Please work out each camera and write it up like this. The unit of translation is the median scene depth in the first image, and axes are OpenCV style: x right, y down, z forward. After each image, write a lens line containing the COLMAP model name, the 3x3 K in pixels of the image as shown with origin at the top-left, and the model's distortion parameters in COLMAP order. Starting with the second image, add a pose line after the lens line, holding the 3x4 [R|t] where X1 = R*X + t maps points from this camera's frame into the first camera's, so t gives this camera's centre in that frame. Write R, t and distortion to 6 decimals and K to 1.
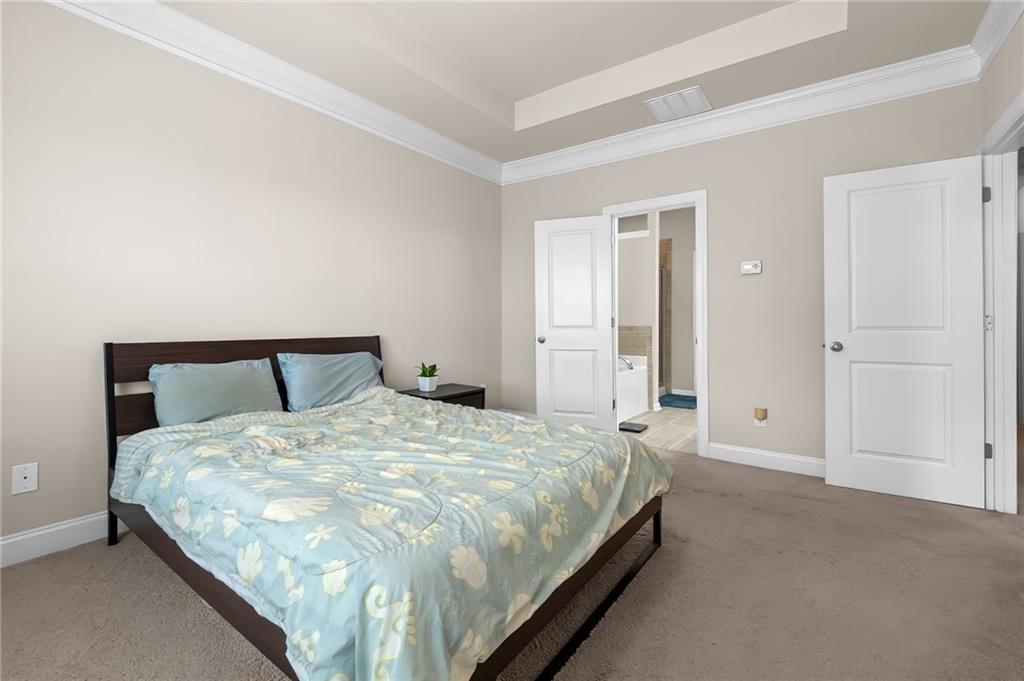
lens RADIAL K [[443.8, 0, 529.0], [0, 443.8, 332.1], [0, 0, 1]] dist [0.001290, -0.000407]
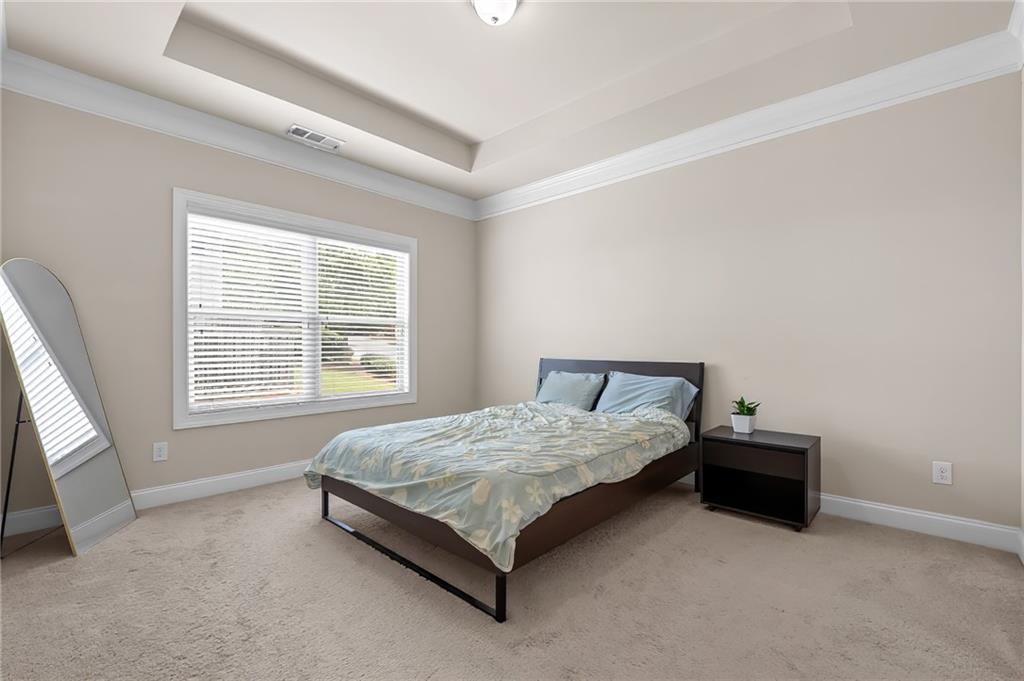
lens RADIAL K [[441.2, 0, 508.0], [0, 441.2, 344.9], [0, 0, 1]] dist [0.006533, -0.000287]
pose [[-0.137224, -0.000920, -0.990540, 0.802327], [-0.025605, 0.999669, 0.002619, -0.026821], [0.990209, 0.025722, -0.137202, 0.810354]]
